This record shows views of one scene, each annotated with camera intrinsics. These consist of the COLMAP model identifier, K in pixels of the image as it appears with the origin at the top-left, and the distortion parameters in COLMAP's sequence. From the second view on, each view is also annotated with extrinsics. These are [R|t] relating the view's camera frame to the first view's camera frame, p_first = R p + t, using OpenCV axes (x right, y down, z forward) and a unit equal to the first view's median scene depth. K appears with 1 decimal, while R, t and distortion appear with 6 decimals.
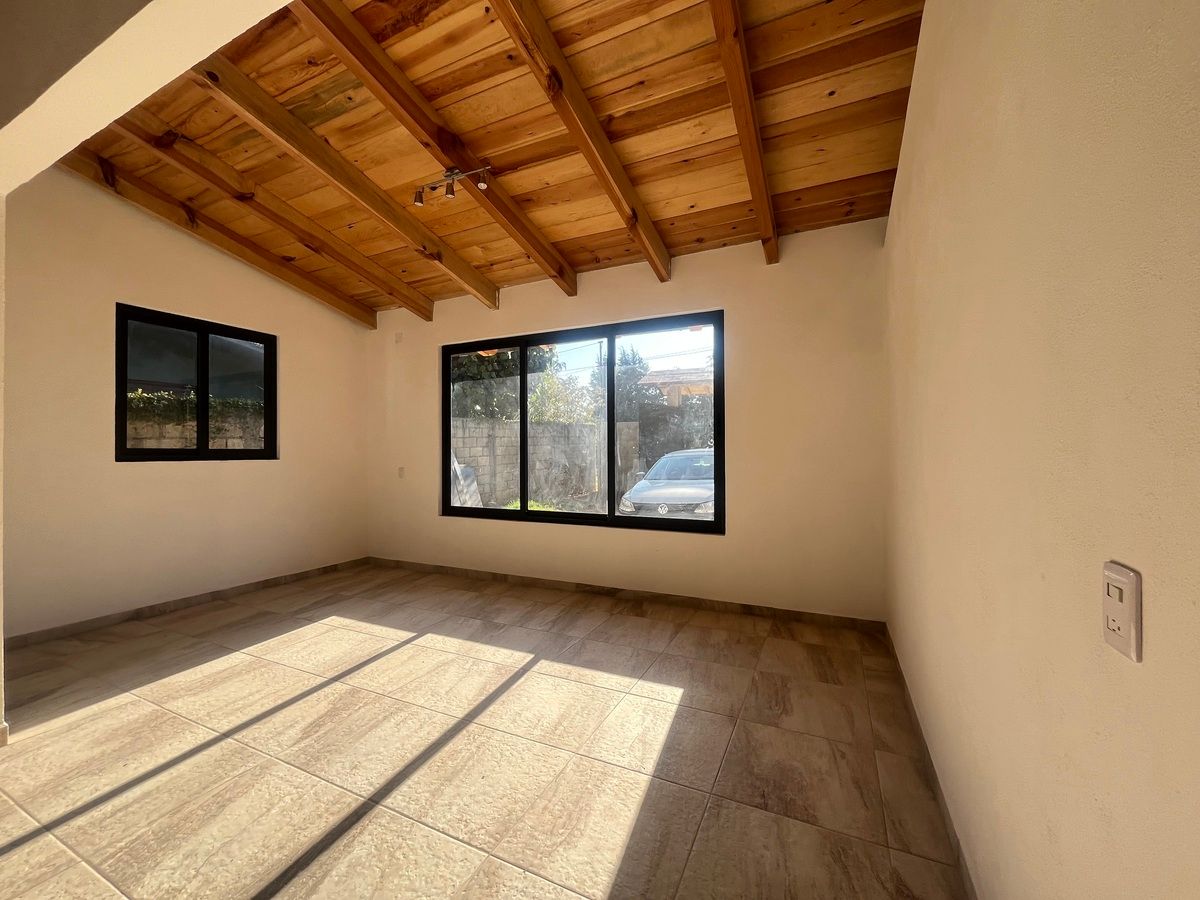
lens RADIAL K [[482.7, 0, 598.0], [0, 482.7, 449.7], [0, 0, 1]] dist [-0.002216, -0.000735]
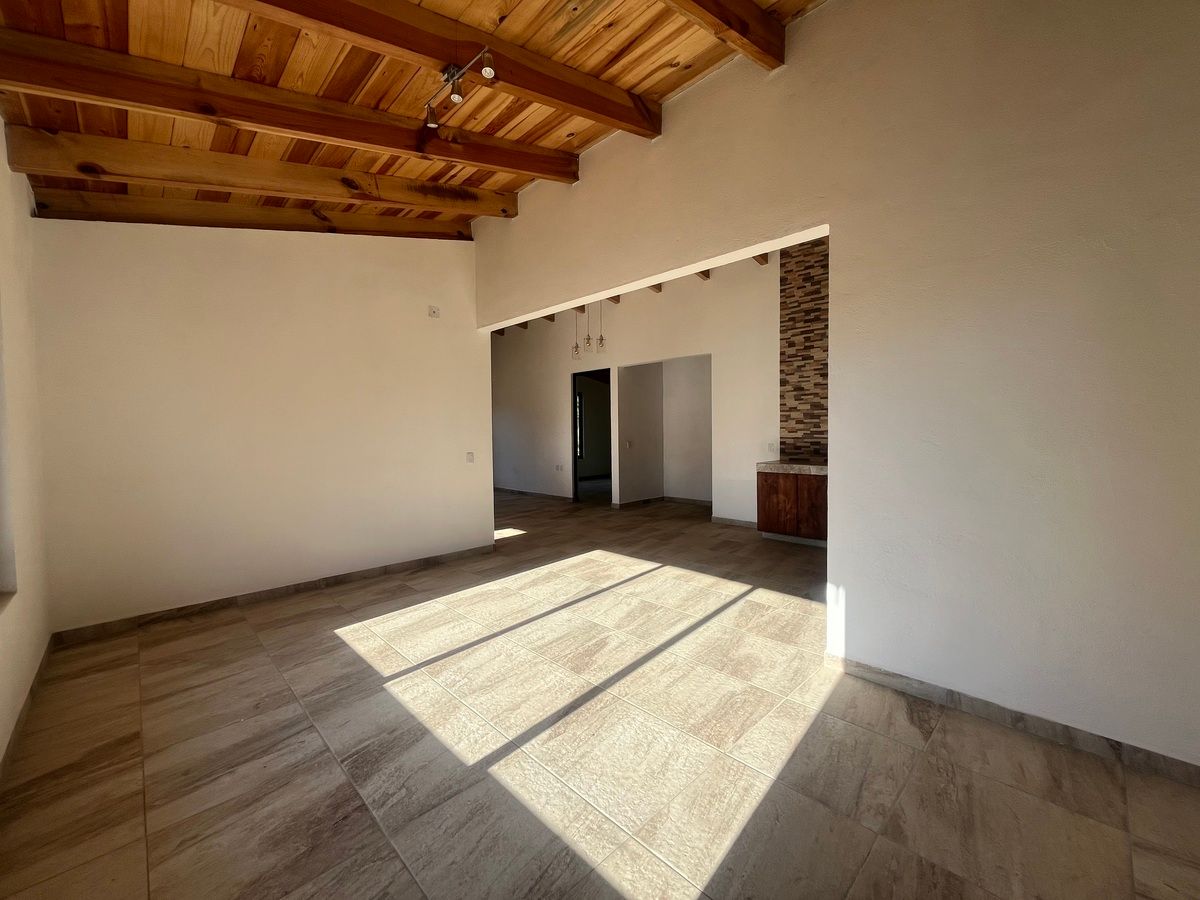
lens RADIAL K [[482.7, 0, 597.3], [0, 482.7, 448.8], [0, 0, 1]] dist [-0.002216, -0.000735]
pose [[-0.939570, 0.006049, 0.342303, -0.622416], [0.016378, 0.999493, 0.027295, -0.000813], [-0.341965, 0.031252, -0.939193, 1.337148]]
